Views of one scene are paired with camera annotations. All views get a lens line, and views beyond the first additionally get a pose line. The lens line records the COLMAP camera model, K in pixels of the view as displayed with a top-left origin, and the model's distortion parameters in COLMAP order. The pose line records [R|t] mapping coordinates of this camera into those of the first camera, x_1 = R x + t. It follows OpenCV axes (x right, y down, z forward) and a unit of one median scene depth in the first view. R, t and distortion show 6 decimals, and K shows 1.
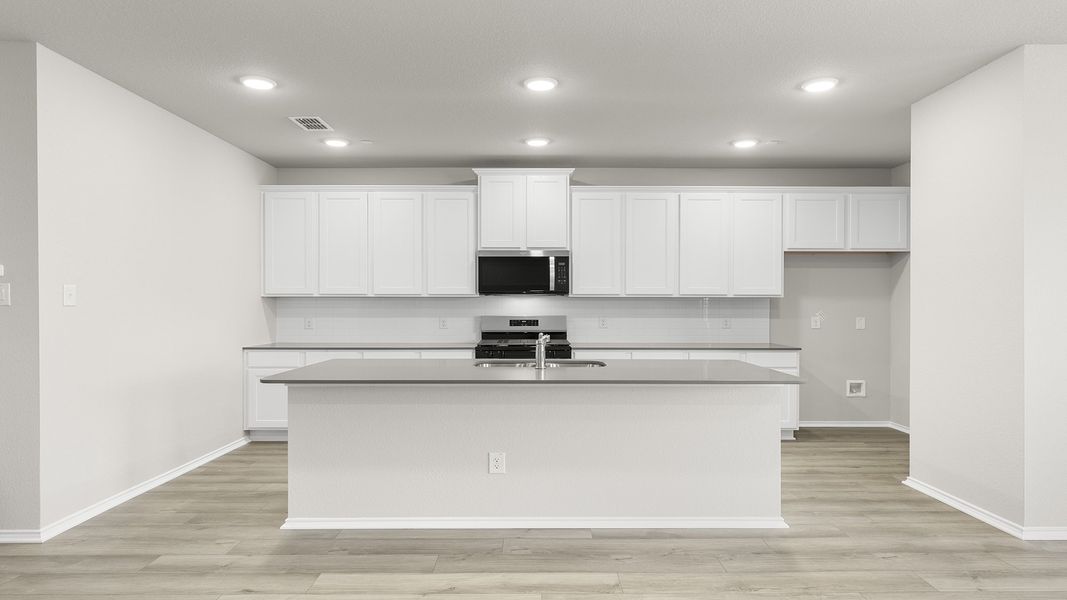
lens RADIAL K [[611.4, 0, 536.8], [0, 611.4, 317.7], [0, 0, 1]] dist [0.005053, -0.001349]
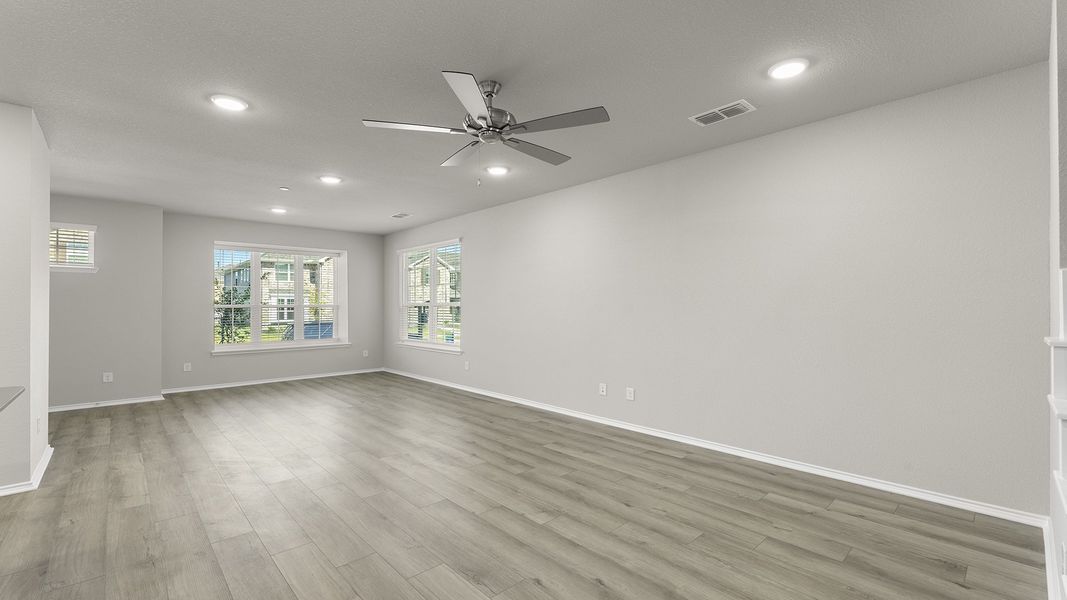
lens RADIAL K [[456.5, 0, 535.0], [0, 456.5, 300.4], [0, 0, 1]] dist [0.008203, 0.000209]
pose [[-0.672078, 0.010163, 0.740411, -0.490537], [0.022458, 0.999726, 0.006663, -0.014754], [-0.740140, 0.021107, -0.672121, 0.662612]]
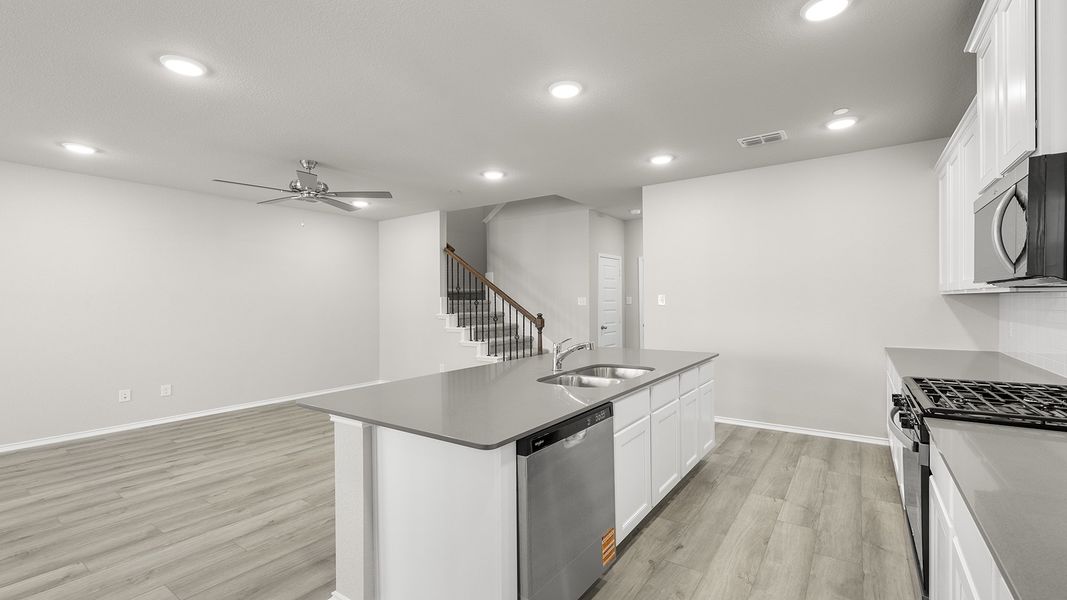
lens RADIAL K [[460.0, 0, 529.6], [0, 460.0, 301.9], [0, 0, 1]] dist [0.000625, 0.000016]
pose [[-0.579579, 0.009760, -0.814857, 0.594079], [-0.008389, 0.999804, 0.017942, -0.043130], [0.814873, 0.017235, -0.579384, 1.249192]]
